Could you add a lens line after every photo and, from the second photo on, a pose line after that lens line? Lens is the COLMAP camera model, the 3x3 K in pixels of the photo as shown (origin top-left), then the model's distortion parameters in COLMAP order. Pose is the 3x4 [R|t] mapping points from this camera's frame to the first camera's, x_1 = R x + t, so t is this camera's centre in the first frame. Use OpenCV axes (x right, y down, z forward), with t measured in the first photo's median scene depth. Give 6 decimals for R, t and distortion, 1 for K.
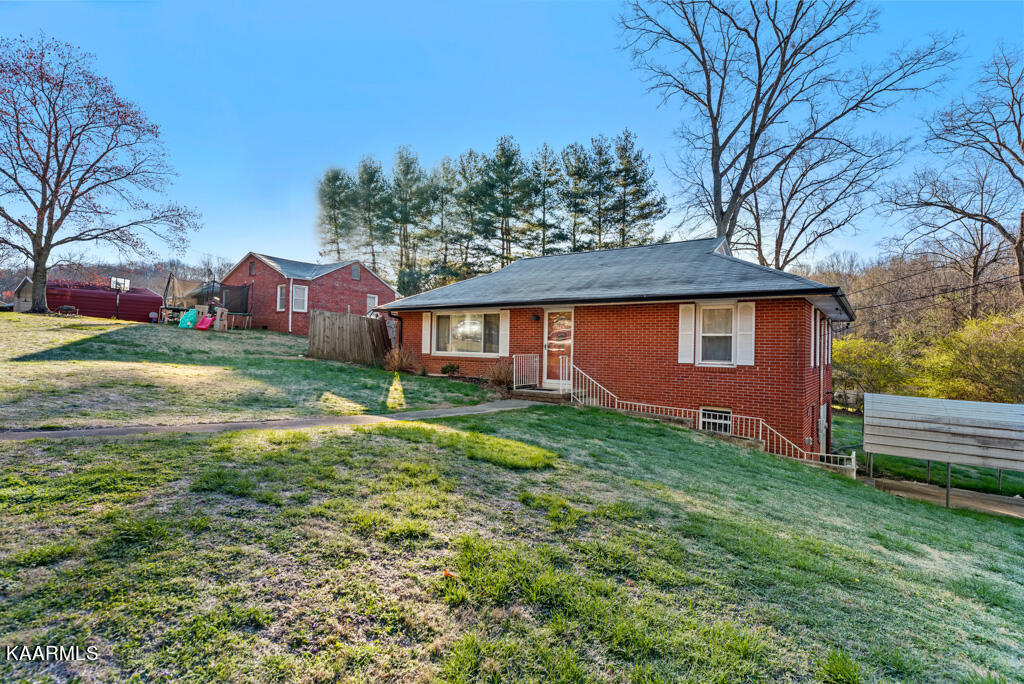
lens RADIAL K [[516.2, 0, 514.6], [0, 516.2, 339.8], [0, 0, 1]] dist [-0.004549, -0.001927]
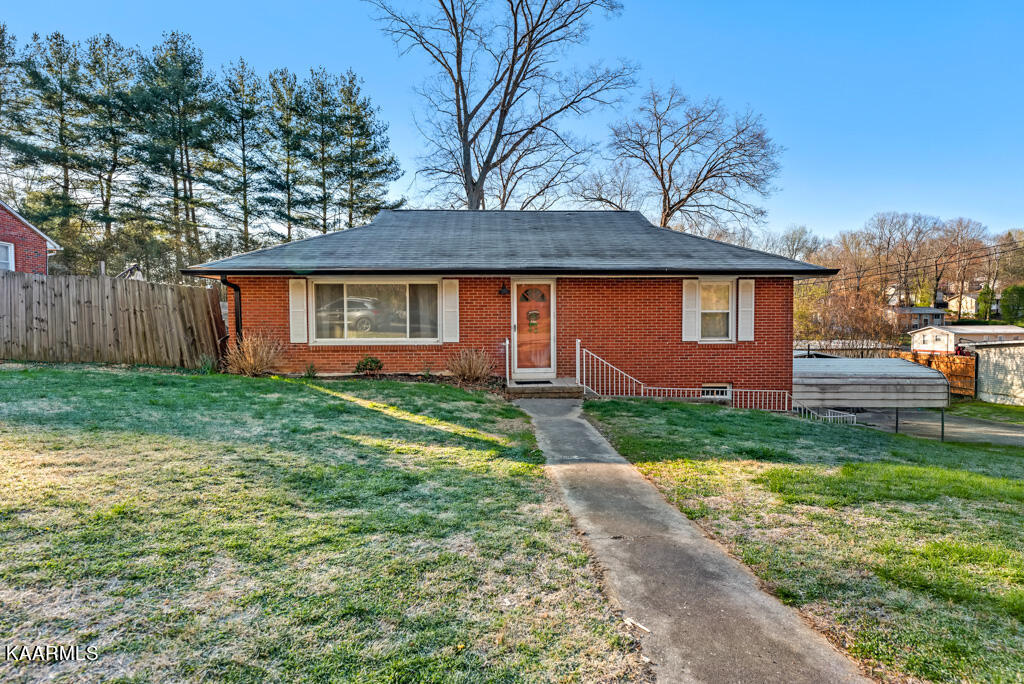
lens RADIAL K [[516.2, 0, 513.9], [0, 516.2, 343.7], [0, 0, 1]] dist [-0.004549, -0.001927]
pose [[0.765286, -0.054442, 0.641384, -0.197032], [0.010858, 0.997367, 0.071703, -0.008204], [-0.643599, -0.047909, 0.763862, 0.174597]]
